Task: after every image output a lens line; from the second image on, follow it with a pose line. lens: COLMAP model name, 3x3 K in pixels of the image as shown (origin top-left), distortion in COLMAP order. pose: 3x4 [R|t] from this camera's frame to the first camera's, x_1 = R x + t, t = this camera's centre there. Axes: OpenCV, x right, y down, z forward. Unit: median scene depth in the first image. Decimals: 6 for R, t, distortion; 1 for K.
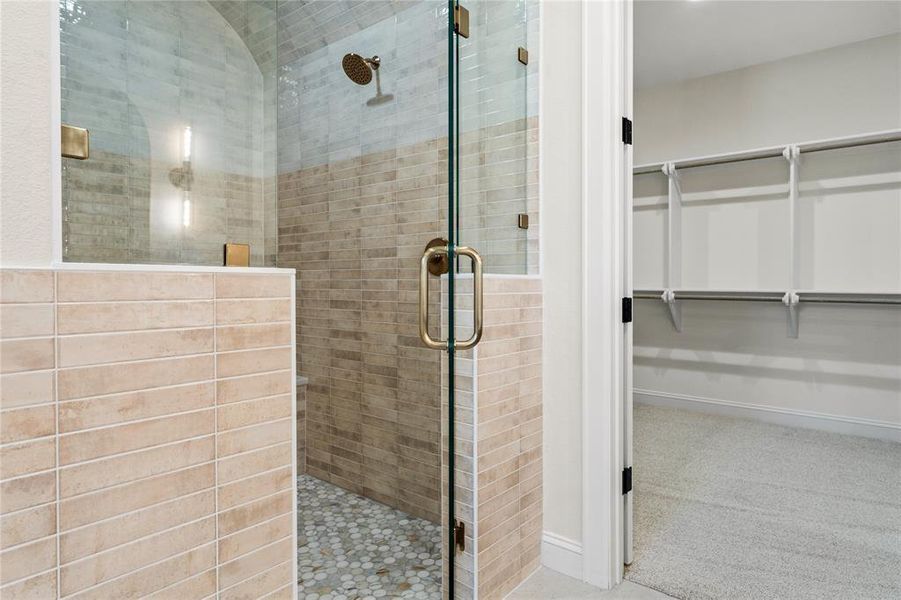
lens RADIAL K [[513.0, 0, 450.2], [0, 513.0, 295.1], [0, 0, 1]] dist [-0.007966, -0.002646]
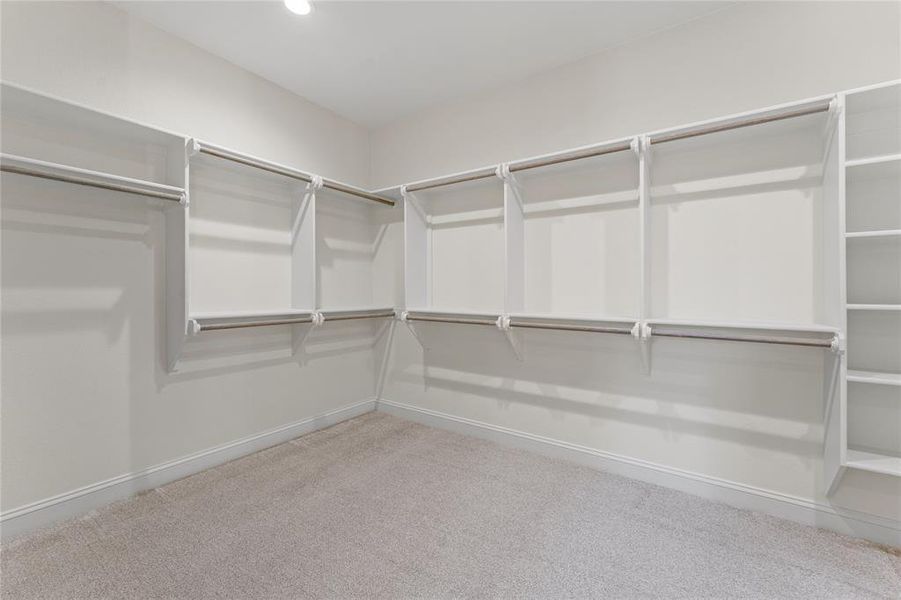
lens RADIAL K [[365.8, 0, 445.2], [0, 365.8, 293.8], [0, 0, 1]] dist [-0.009896, 0.000088]
pose [[0.996155, 0.003627, 0.087530, 0.320238], [-0.001939, 0.999811, -0.019367, -0.038296], [-0.087584, 0.019122, 0.995974, 0.471804]]
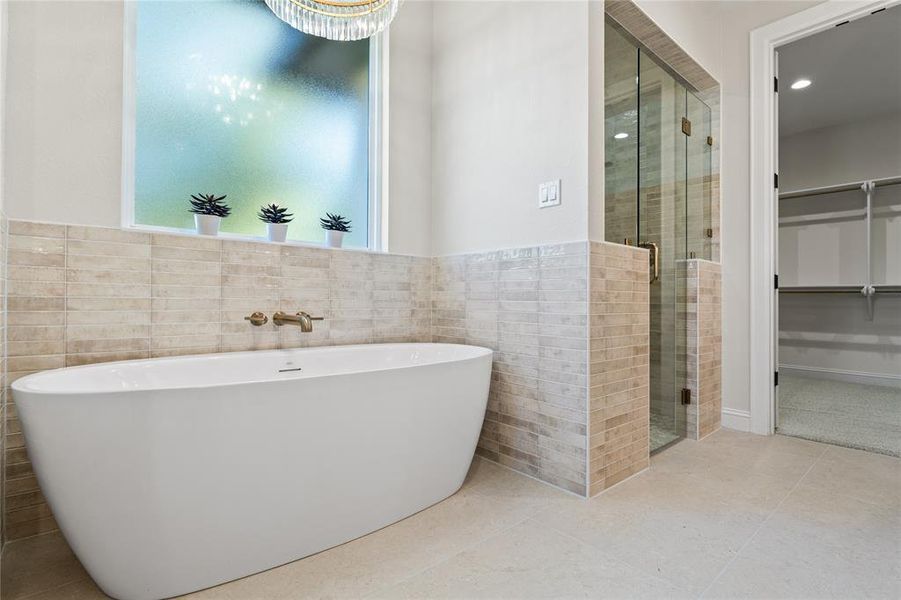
lens RADIAL K [[421.2, 0, 454.4], [0, 421.2, 302.6], [0, 0, 1]] dist [-0.014316, 0.000146]
pose [[0.986035, 0.007909, -0.166351, -0.261638], [-0.010653, 0.999821, -0.015613, 0.069912], [0.166198, 0.017167, 0.985943, -0.309555]]
